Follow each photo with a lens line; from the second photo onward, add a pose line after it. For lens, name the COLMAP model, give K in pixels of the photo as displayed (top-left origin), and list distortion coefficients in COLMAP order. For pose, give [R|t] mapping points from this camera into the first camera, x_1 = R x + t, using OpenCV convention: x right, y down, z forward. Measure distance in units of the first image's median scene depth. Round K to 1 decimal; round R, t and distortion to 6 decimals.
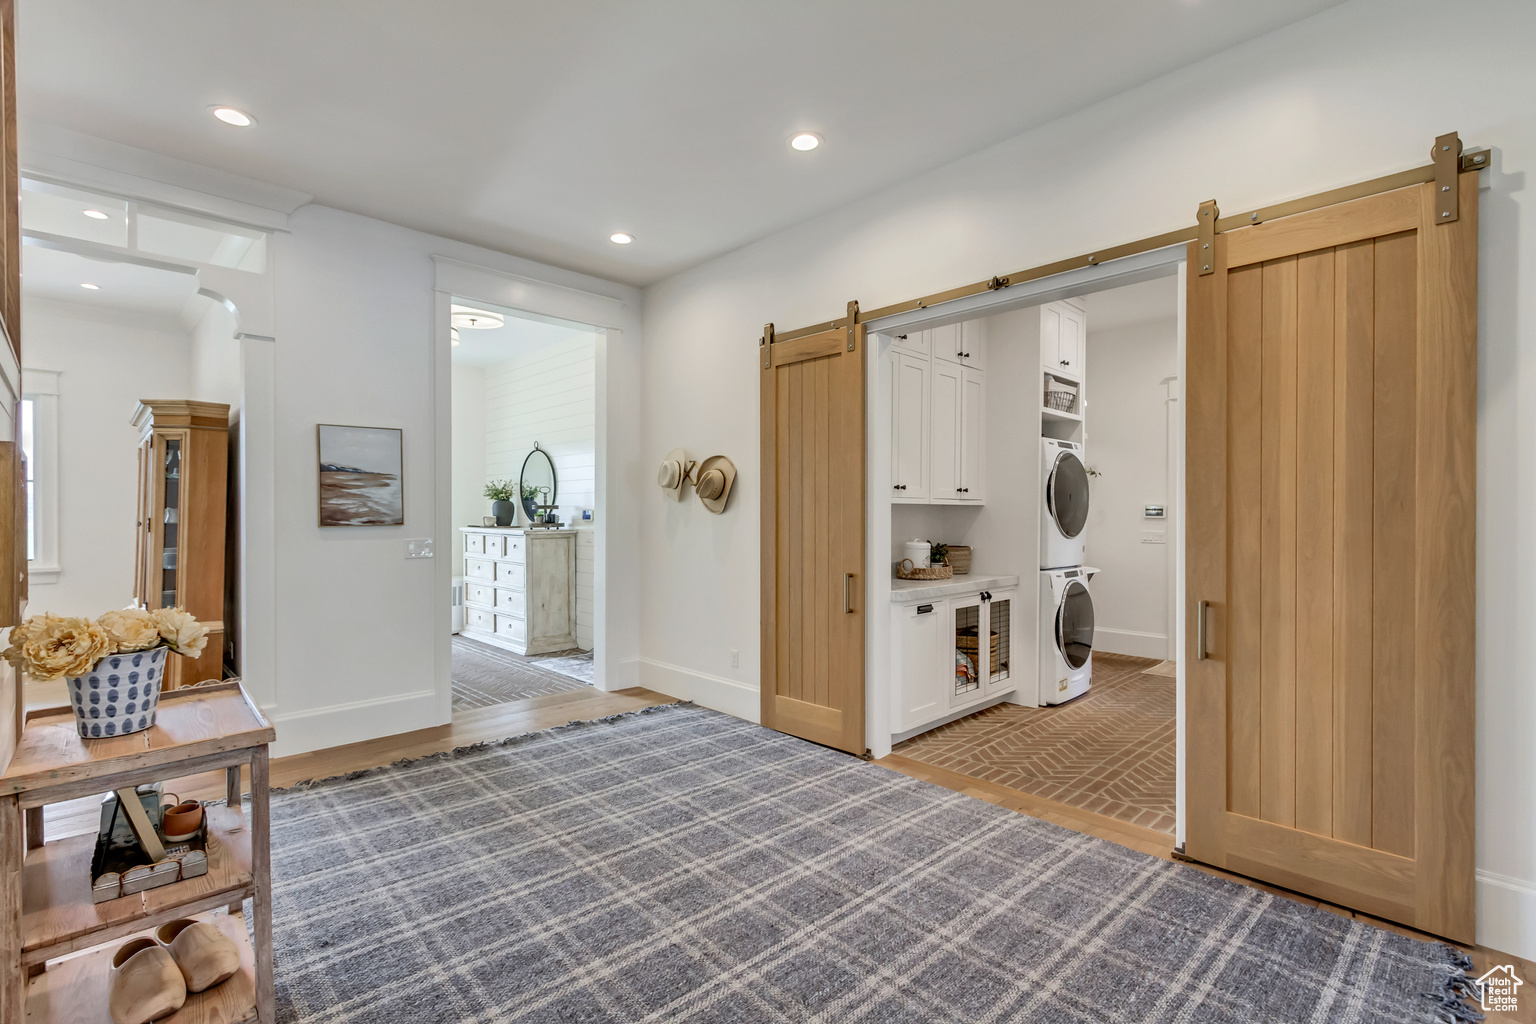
lens RADIAL K [[713.3, 0, 767.7], [0, 713.3, 513.8], [0, 0, 1]] dist [0.010181, -0.000717]
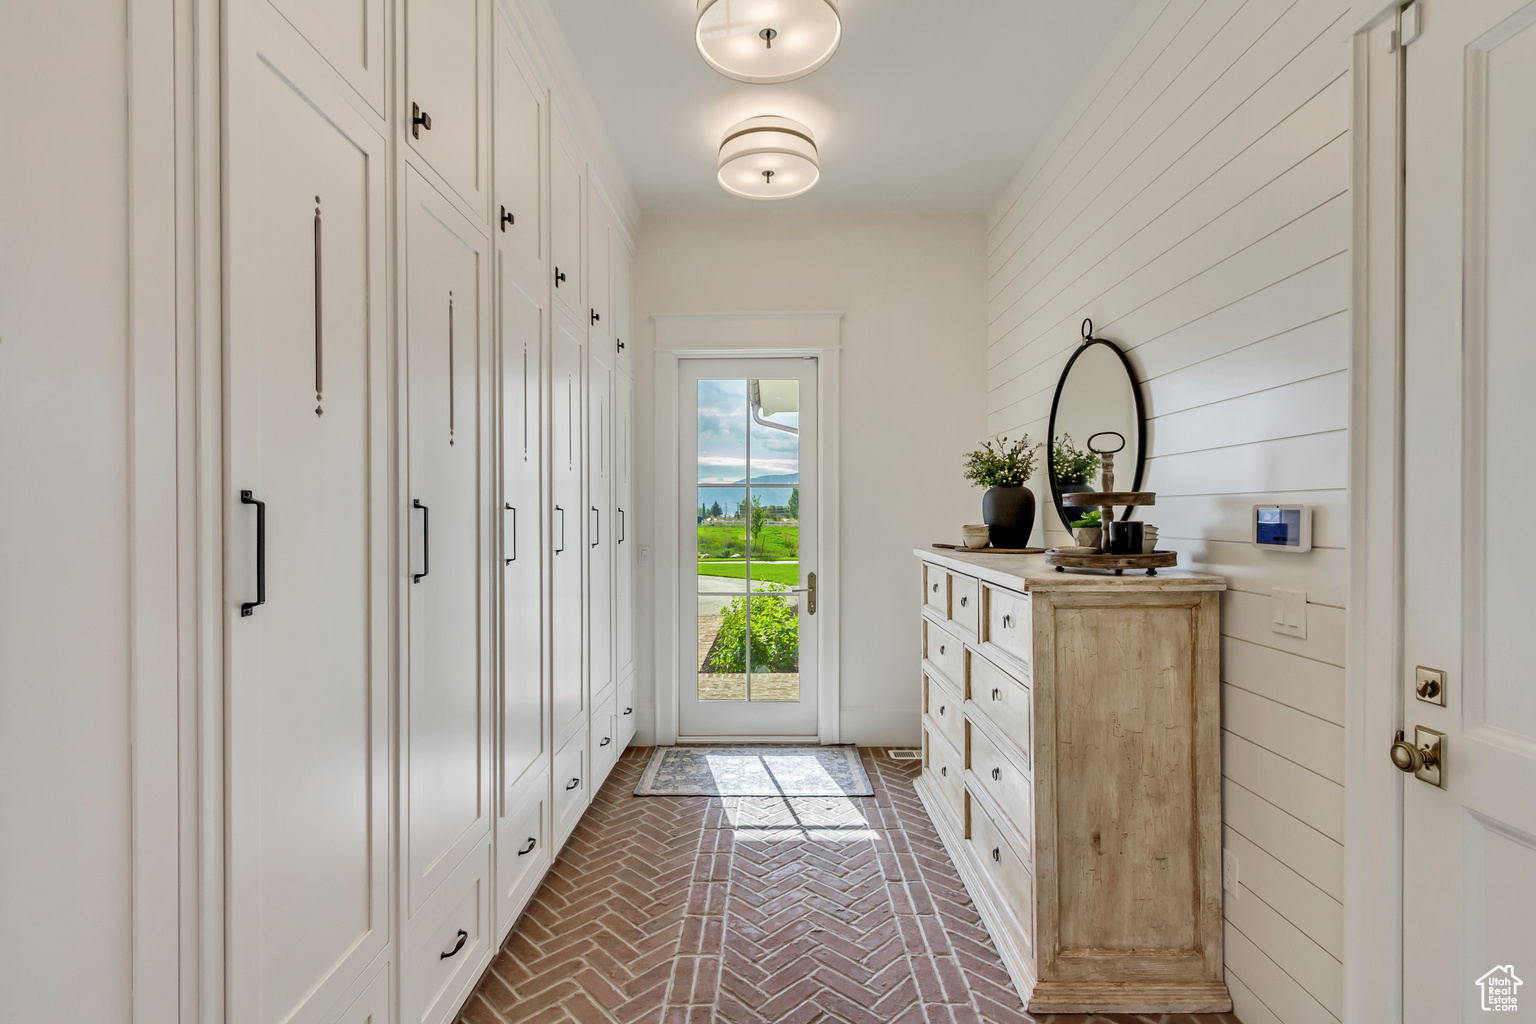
lens RADIAL K [[713.3, 0, 769.9], [0, 713.3, 515.4], [0, 0, 1]] dist [0.010181, -0.000717]
pose [[0.711073, 0.001923, -0.703116, -0.197562], [-0.002699, 0.999996, 0.000006, -0.001810], [0.703113, 0.001893, 0.711075, 0.675185]]
